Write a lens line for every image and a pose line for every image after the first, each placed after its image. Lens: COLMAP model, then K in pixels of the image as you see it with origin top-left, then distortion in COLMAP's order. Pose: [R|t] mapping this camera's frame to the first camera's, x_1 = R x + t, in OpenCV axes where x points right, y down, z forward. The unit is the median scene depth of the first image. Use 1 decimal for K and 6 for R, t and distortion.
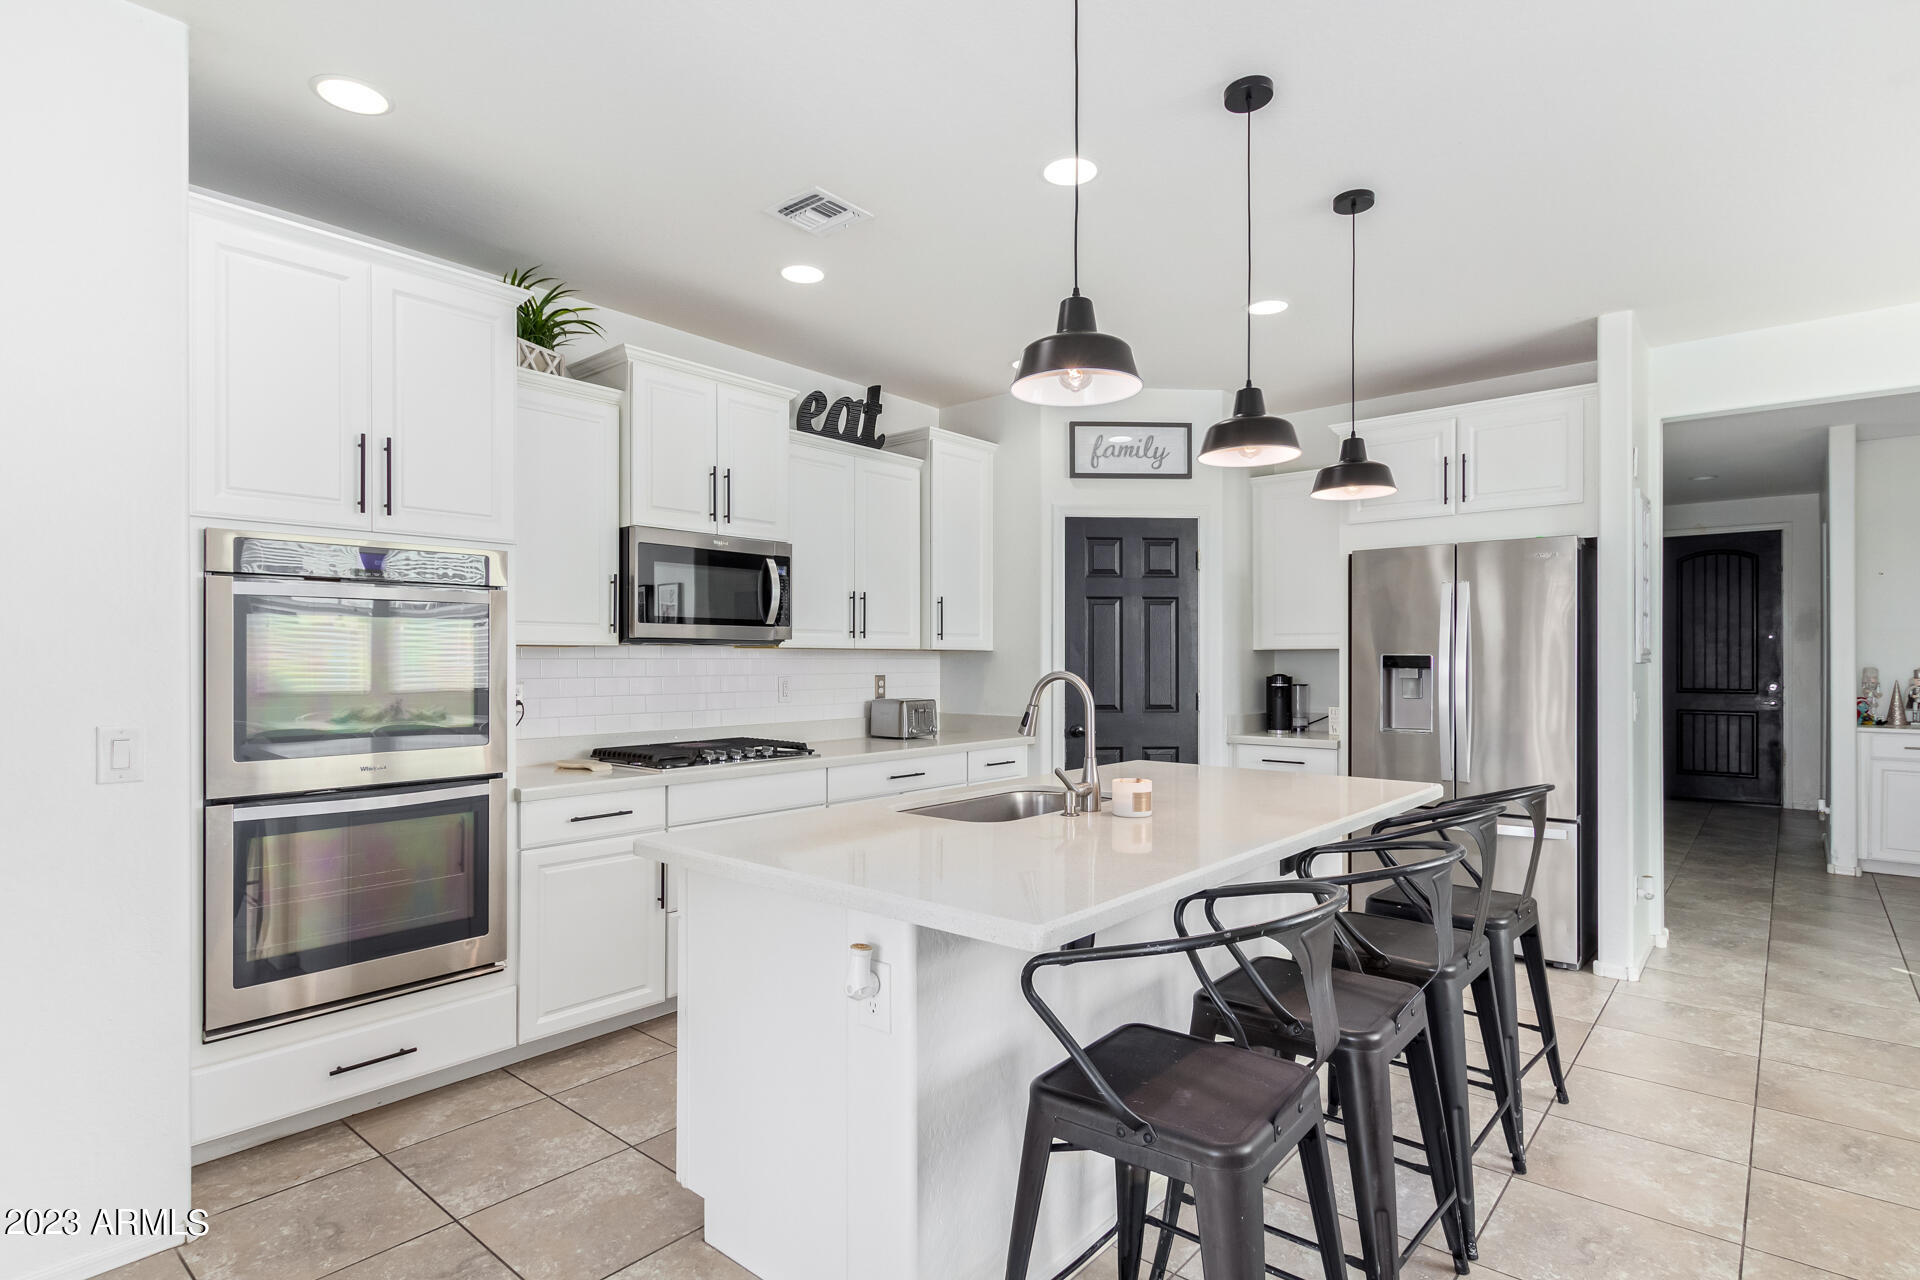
lens RADIAL K [[986.5, 0, 955.8], [0, 986.5, 651.4], [0, 0, 1]] dist [0.004599, 0.000976]
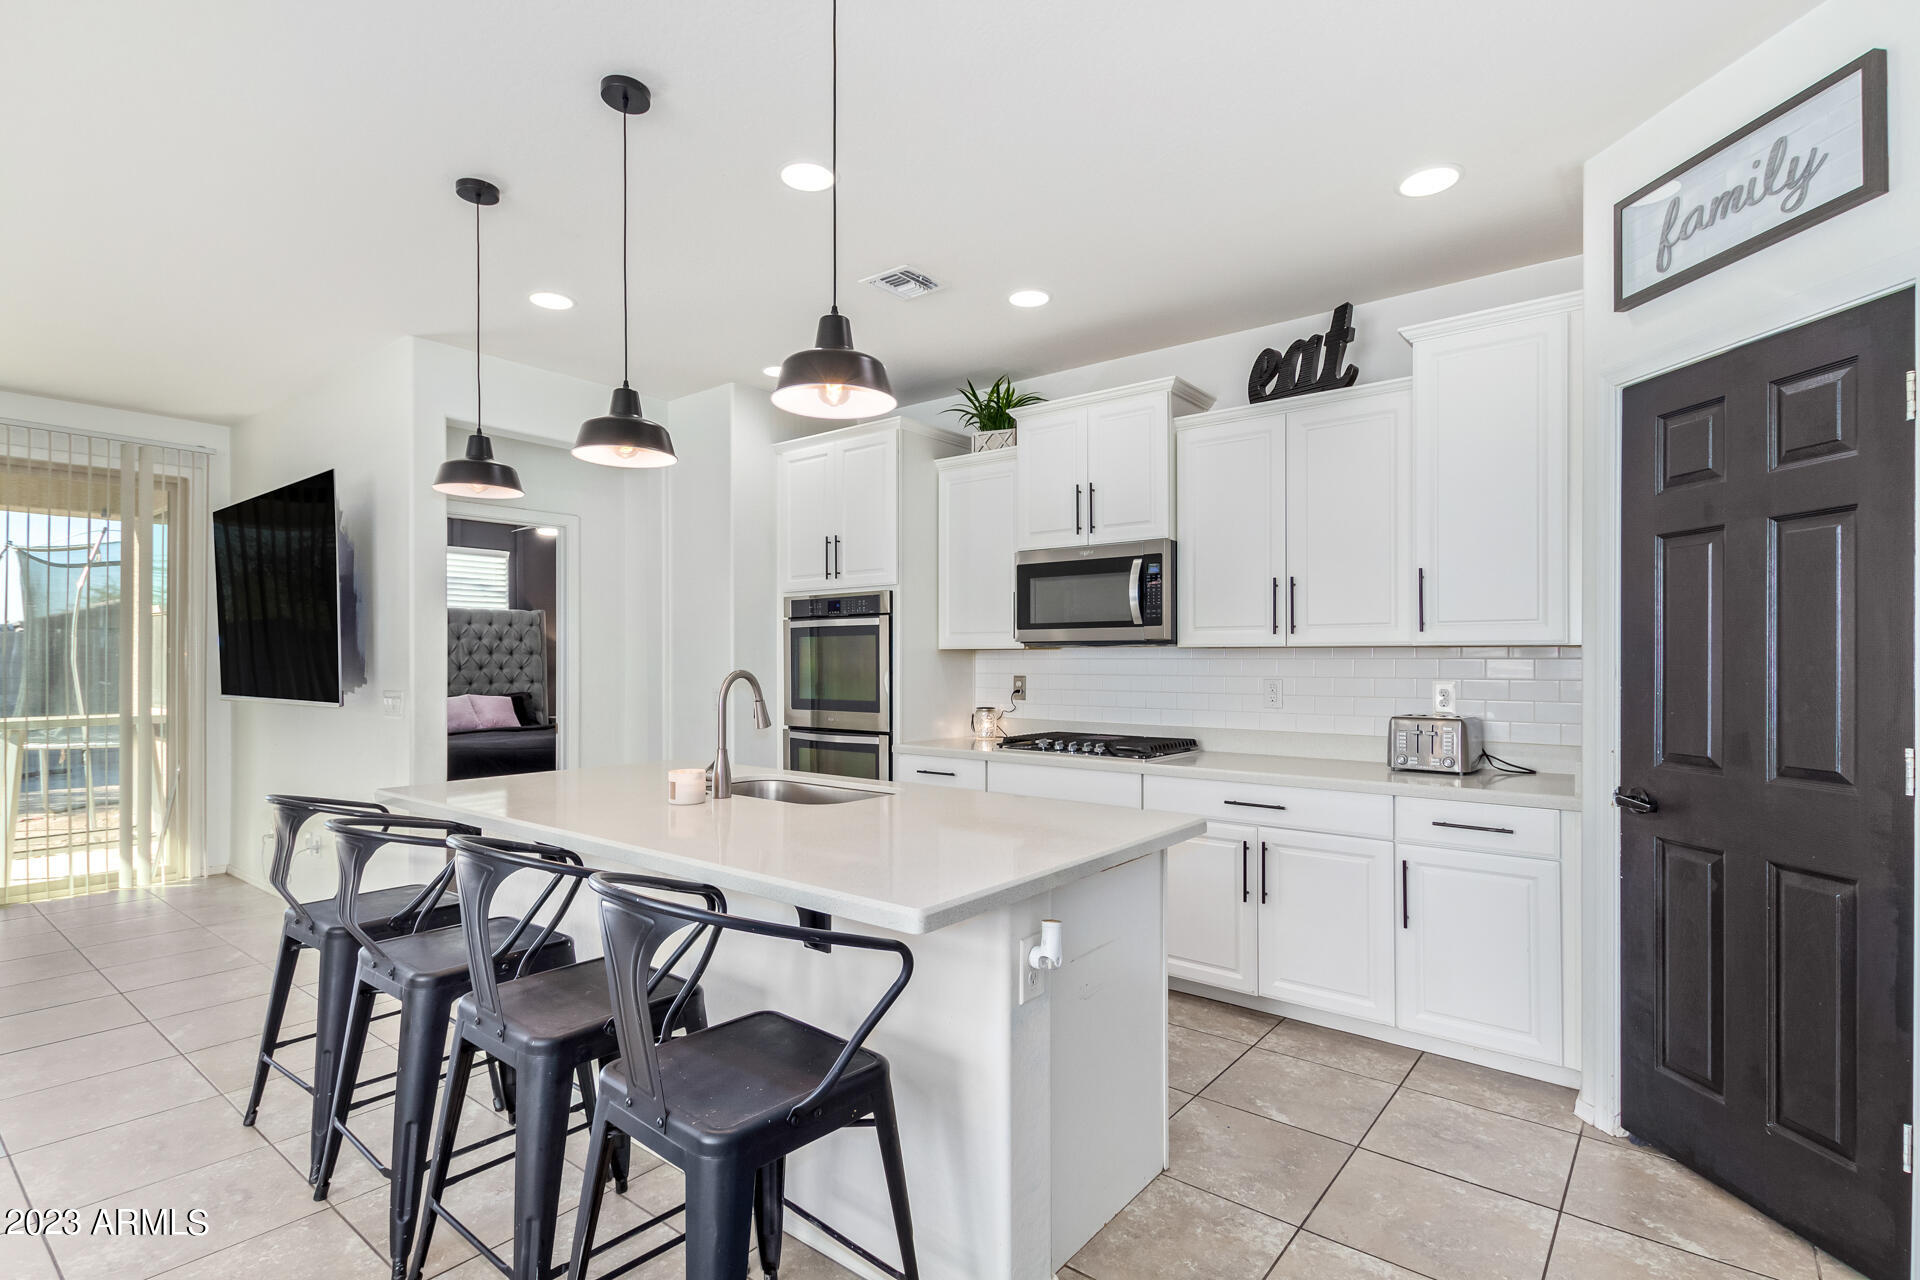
lens RADIAL K [[914.2, 0, 948.3], [0, 914.2, 647.8], [0, 0, 1]] dist [0.014297, -0.006280]
pose [[0.026050, -0.012173, -0.999587, 0.849410], [0.007896, 0.999897, -0.011971, 0.006723], [0.999629, -0.007581, 0.026144, 0.907504]]
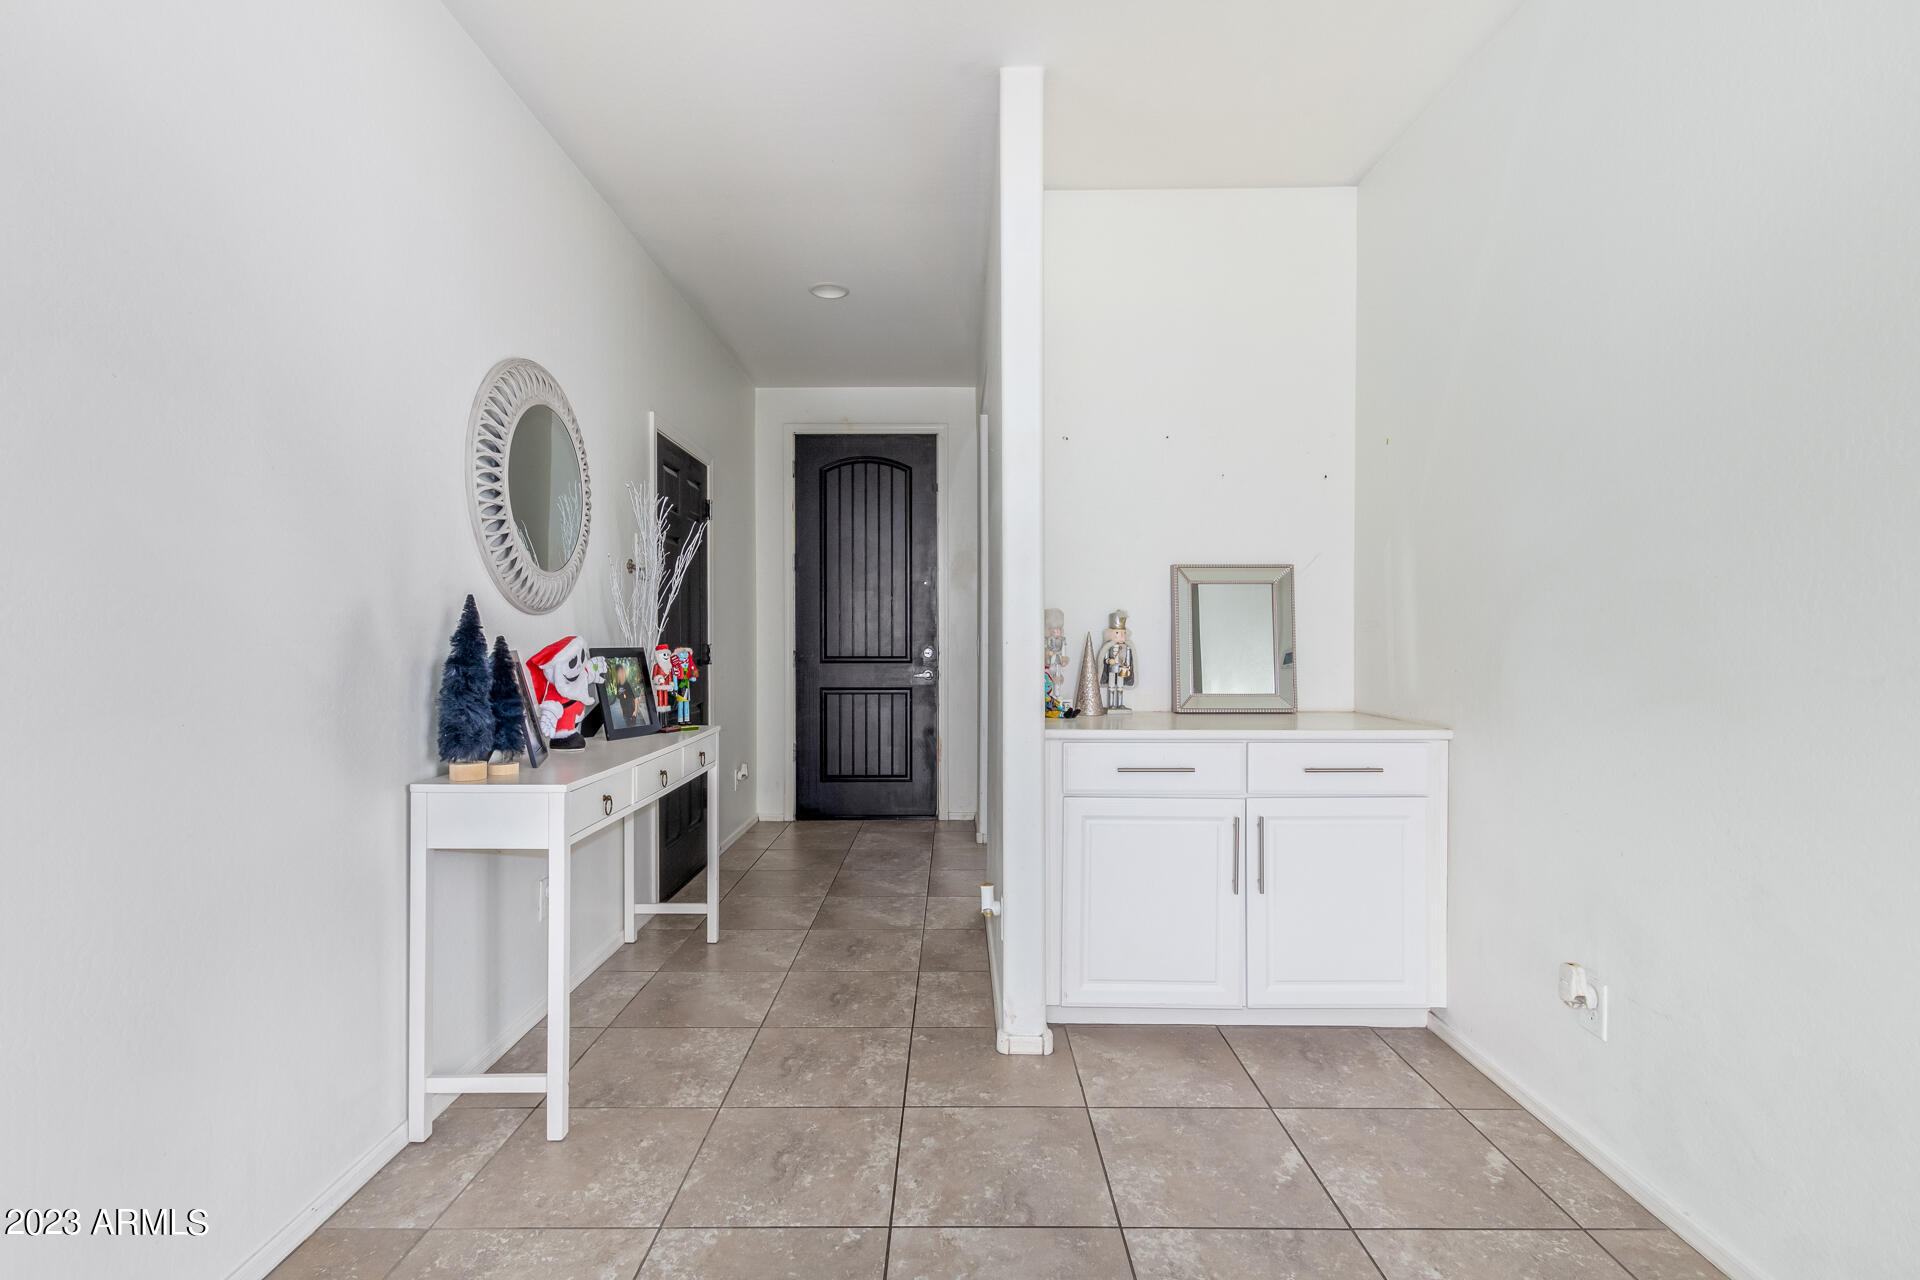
lens RADIAL K [[869.0, 0, 960.0], [0, 869.0, 637.9], [0, 0, 1]] dist [0.002414, 0.000272]
pose [[0.760368, -0.003067, 0.649485, 0.408819], [-0.000779, 0.999984, 0.005634, 0.020625], [-0.649492, -0.004789, 0.760354, 0.476524]]
